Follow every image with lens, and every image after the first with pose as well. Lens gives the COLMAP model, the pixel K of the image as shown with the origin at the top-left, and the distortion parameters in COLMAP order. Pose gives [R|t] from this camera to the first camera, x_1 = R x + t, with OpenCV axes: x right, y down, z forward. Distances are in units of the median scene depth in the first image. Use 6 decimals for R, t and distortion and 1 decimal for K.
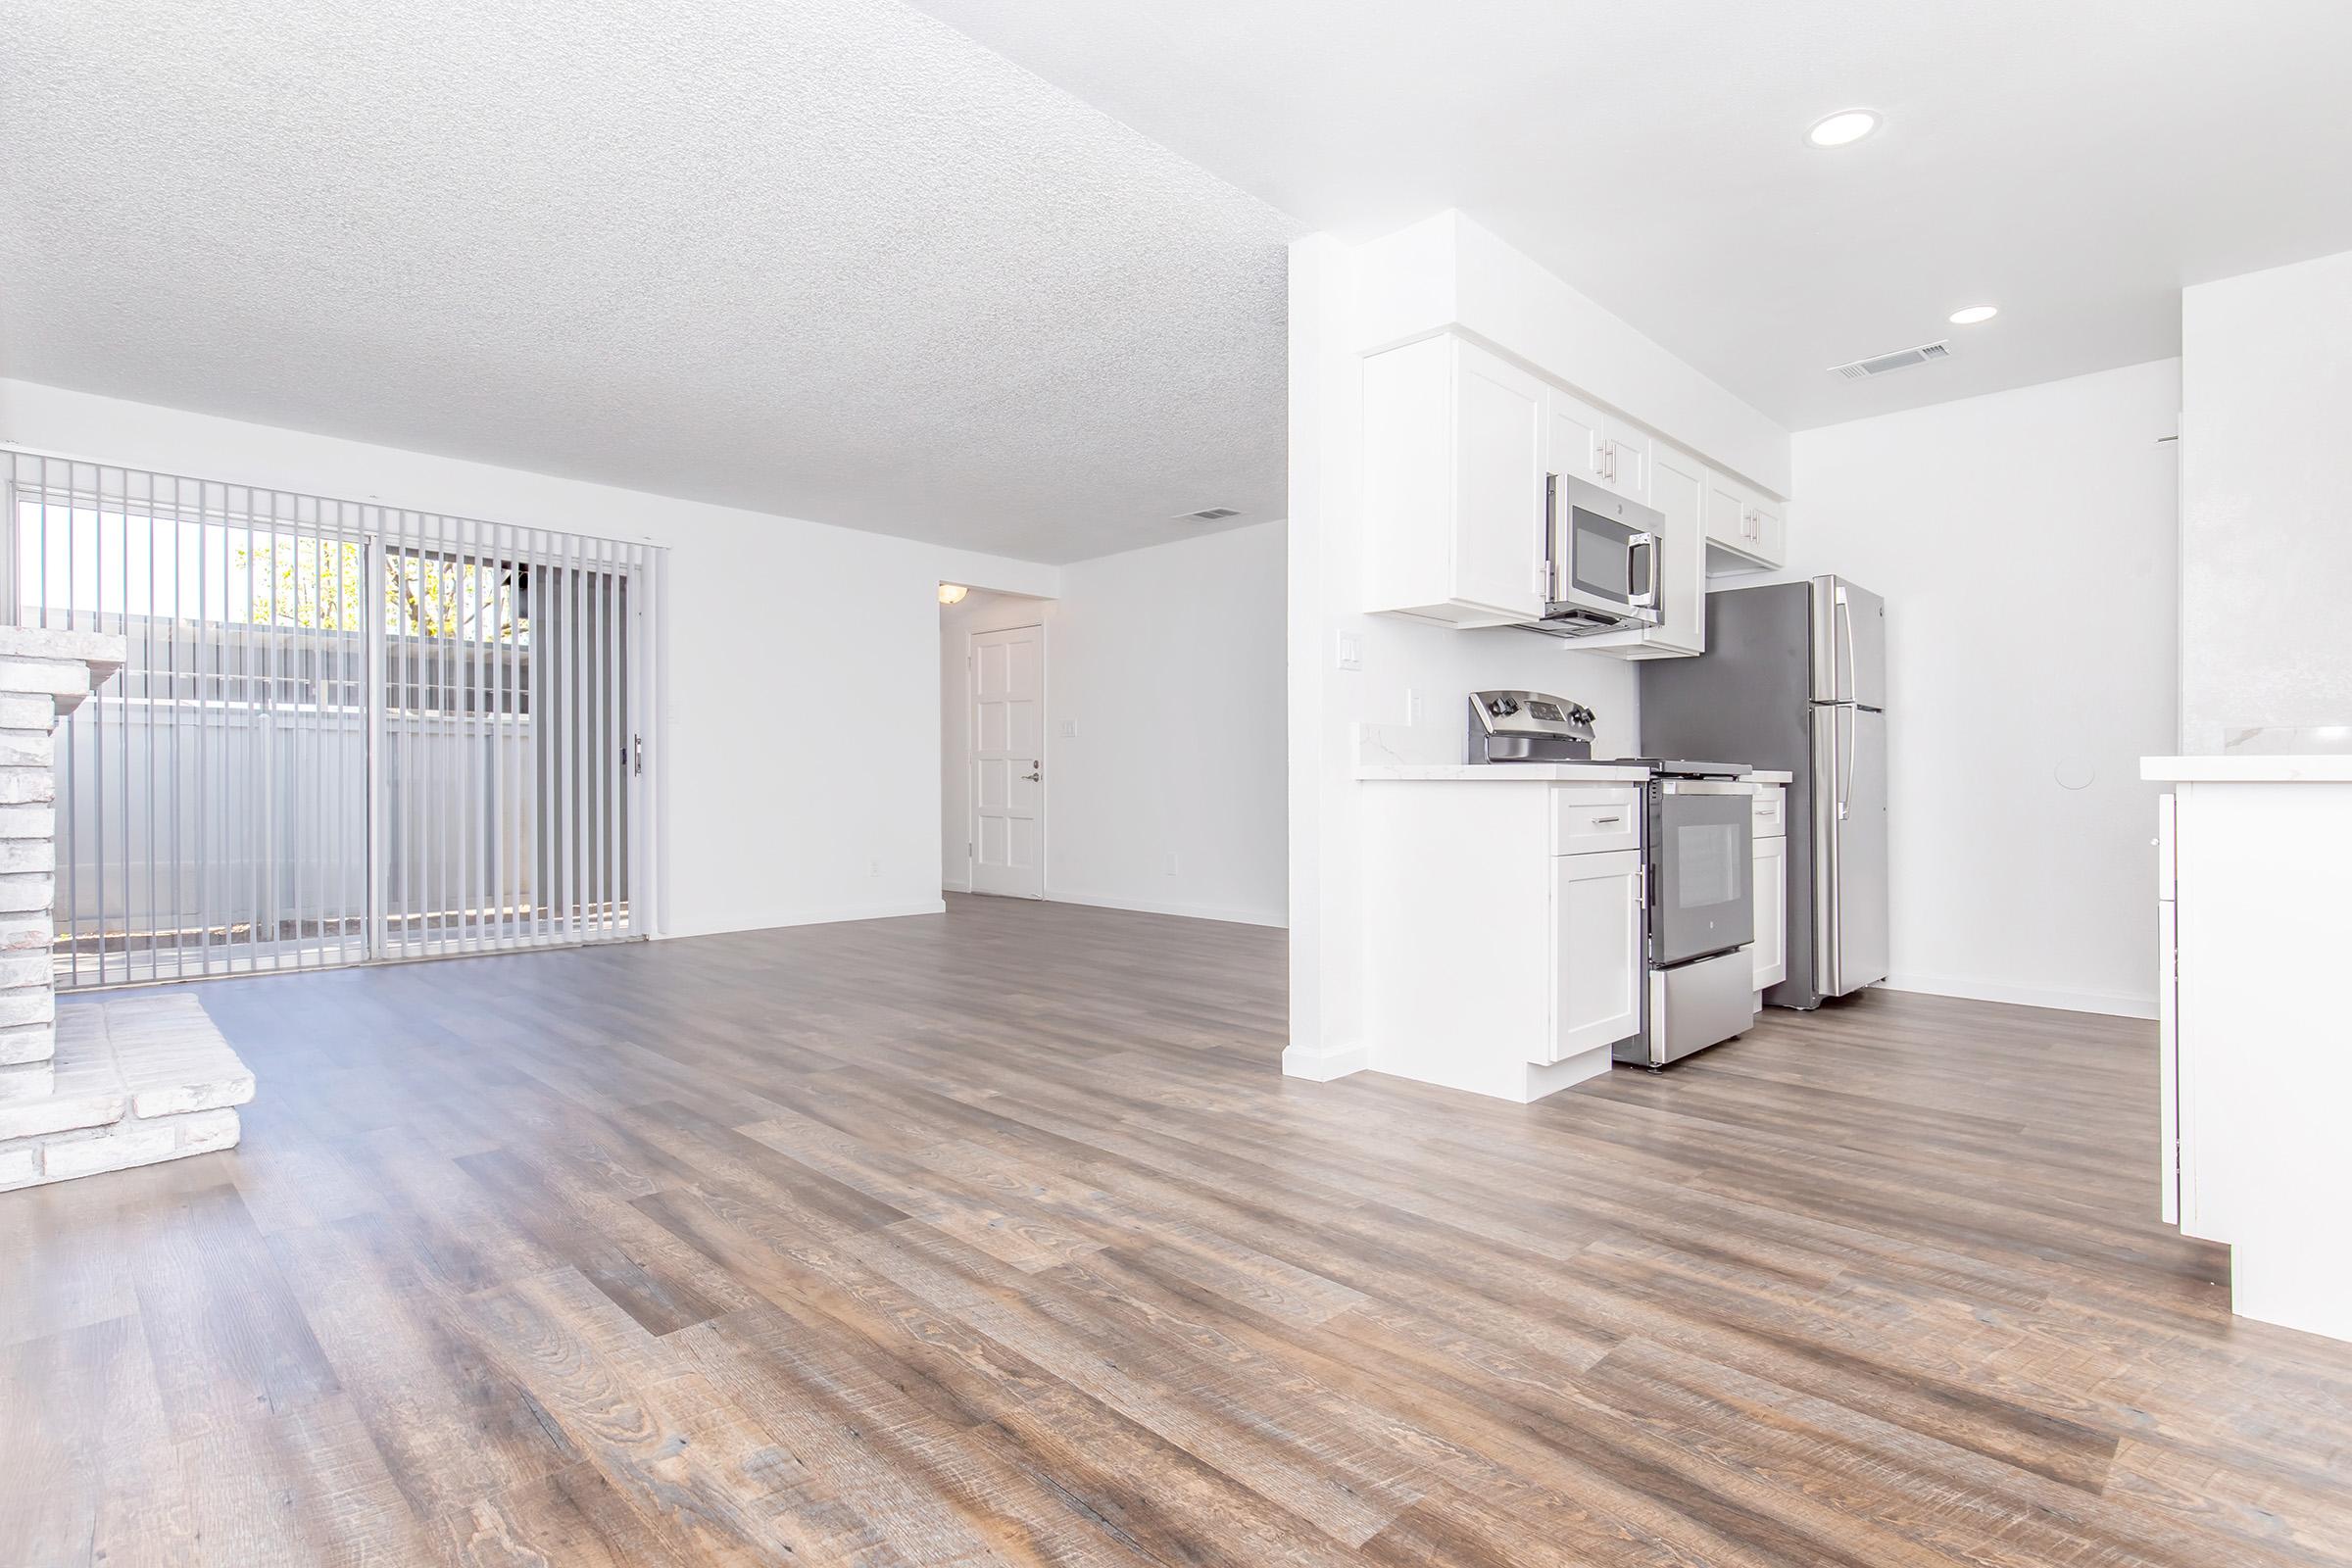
lens RADIAL K [[1162.4, 0, 1163.3], [0, 1162.4, 741.9], [0, 0, 1]] dist [0.002960, -0.000187]
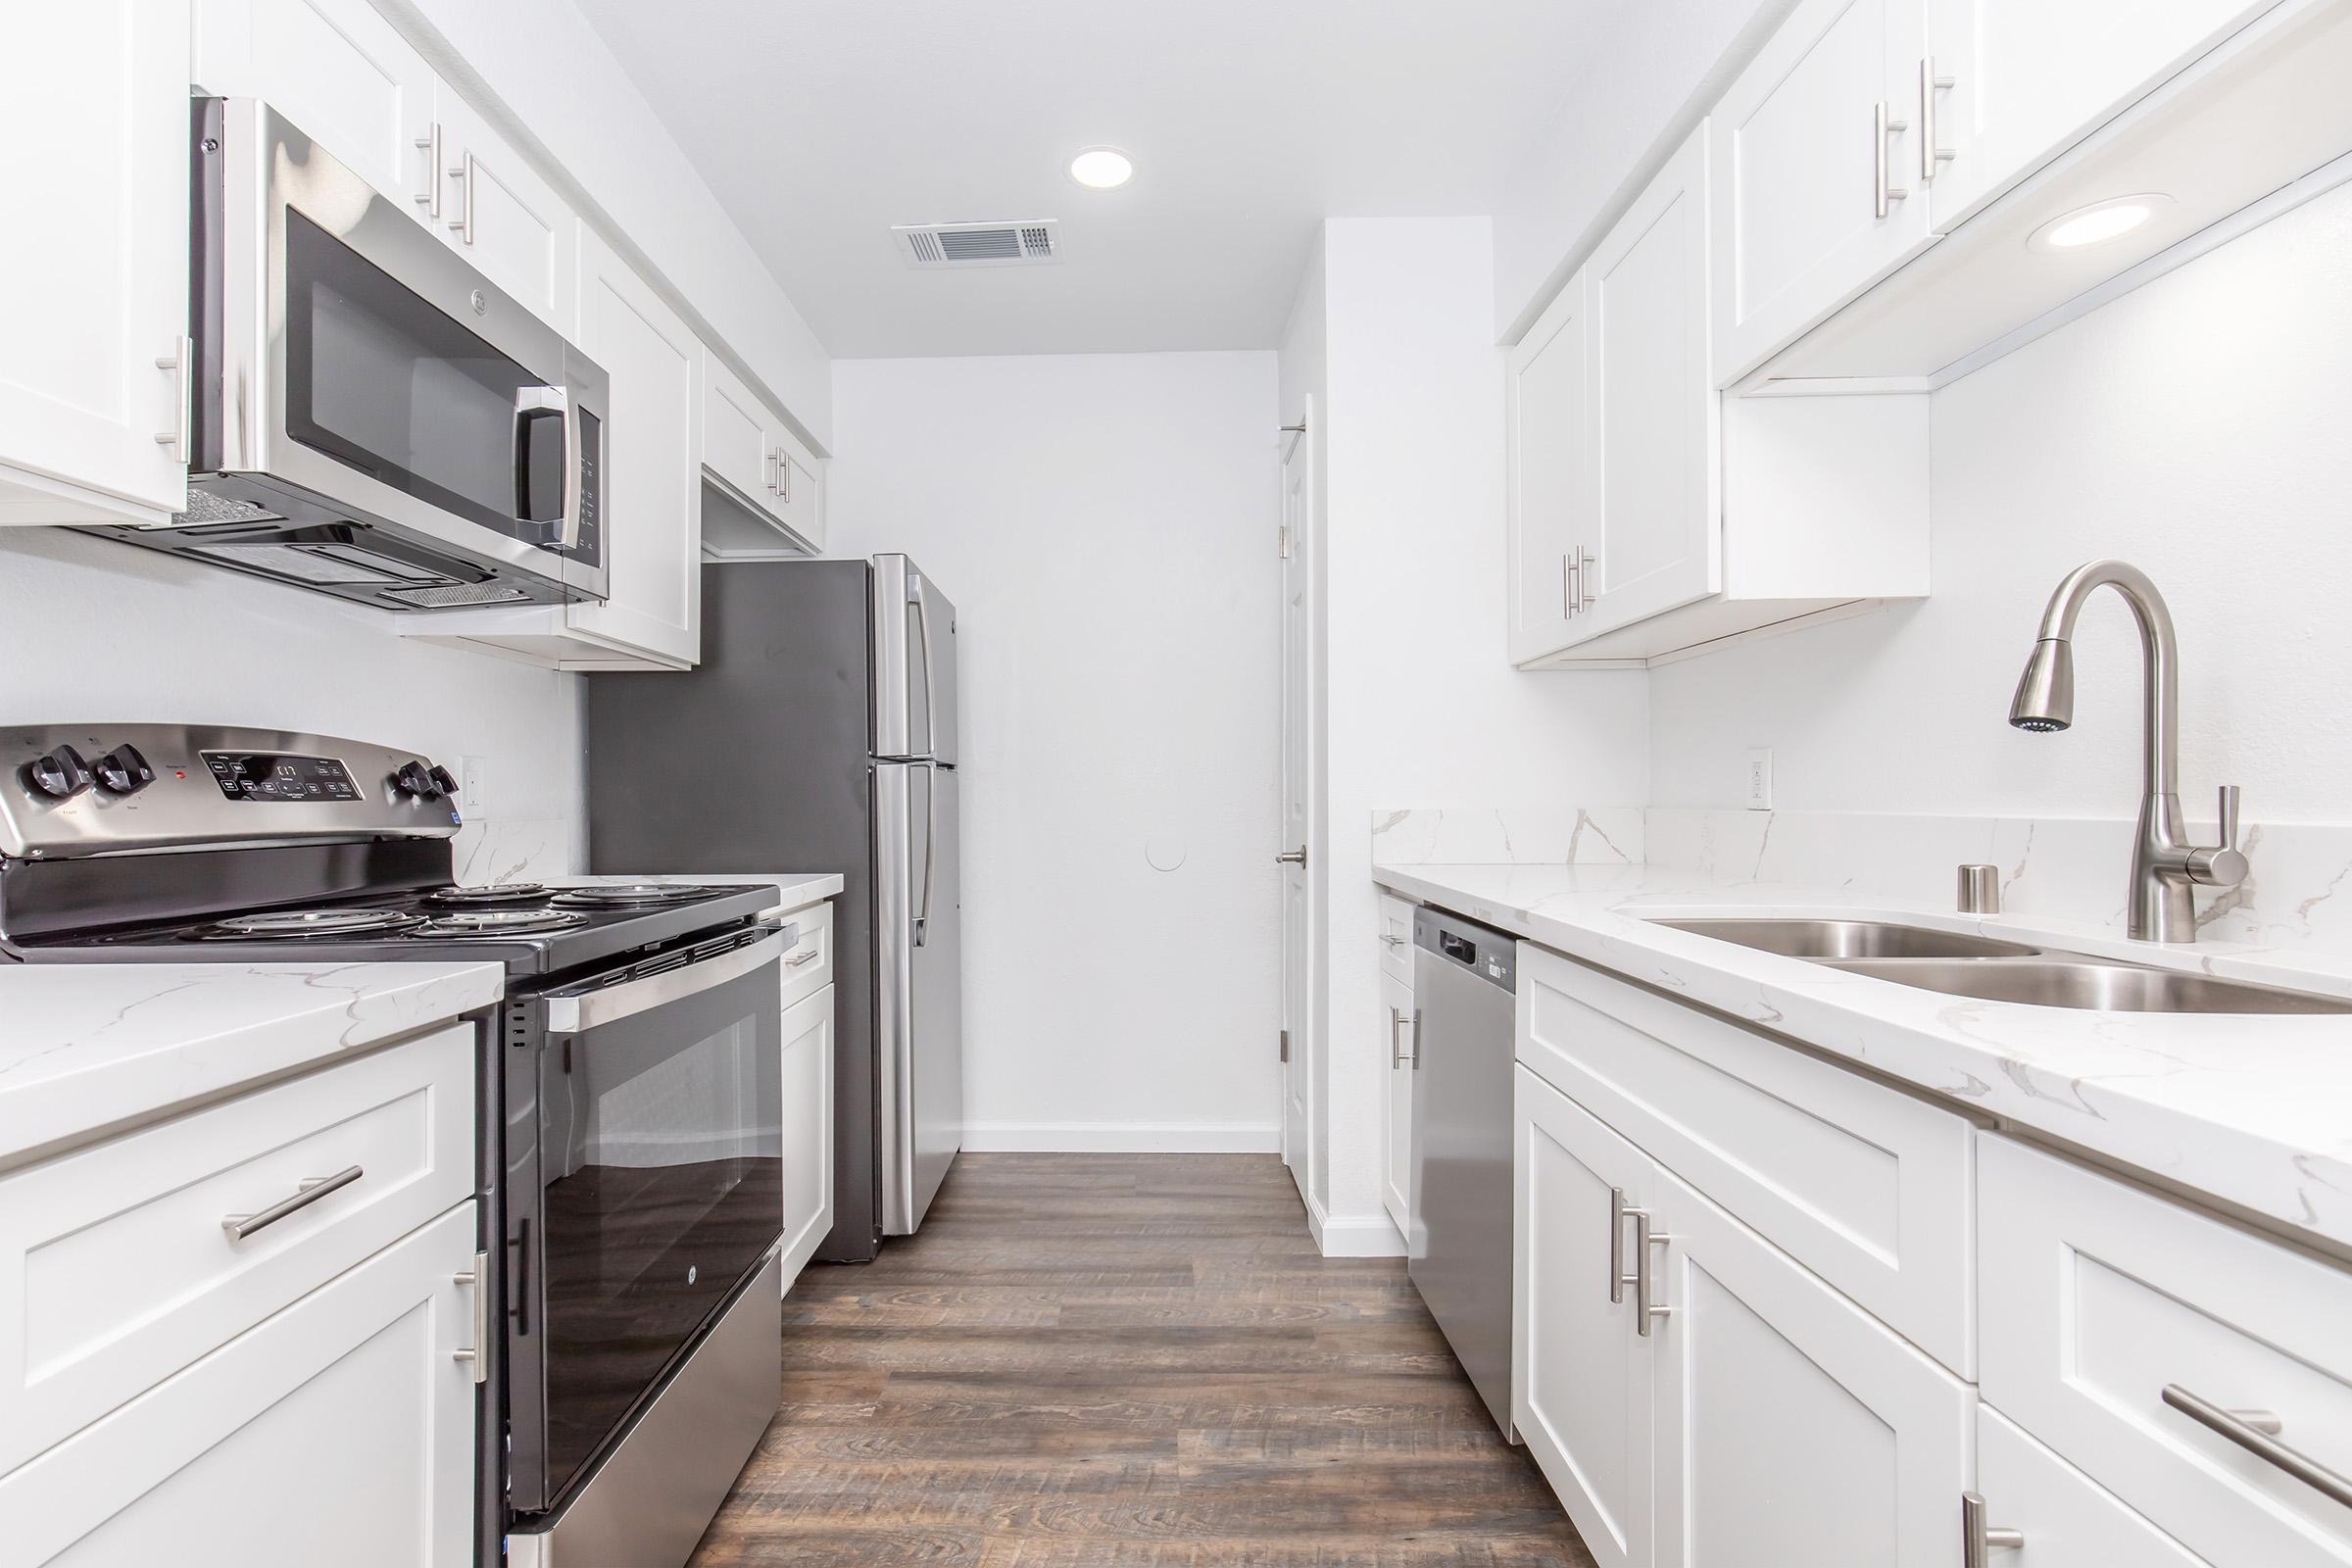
lens RADIAL K [[1073.0, 0, 1178.9], [0, 1073.0, 797.3], [0, 0, 1]] dist [0.014399, 0.000105]
pose [[0.680318, -0.016072, 0.732740, 0.256099], [-0.010282, 0.999452, 0.031468, -0.033507], [-0.732845, -0.028942, 0.679780, 0.504589]]
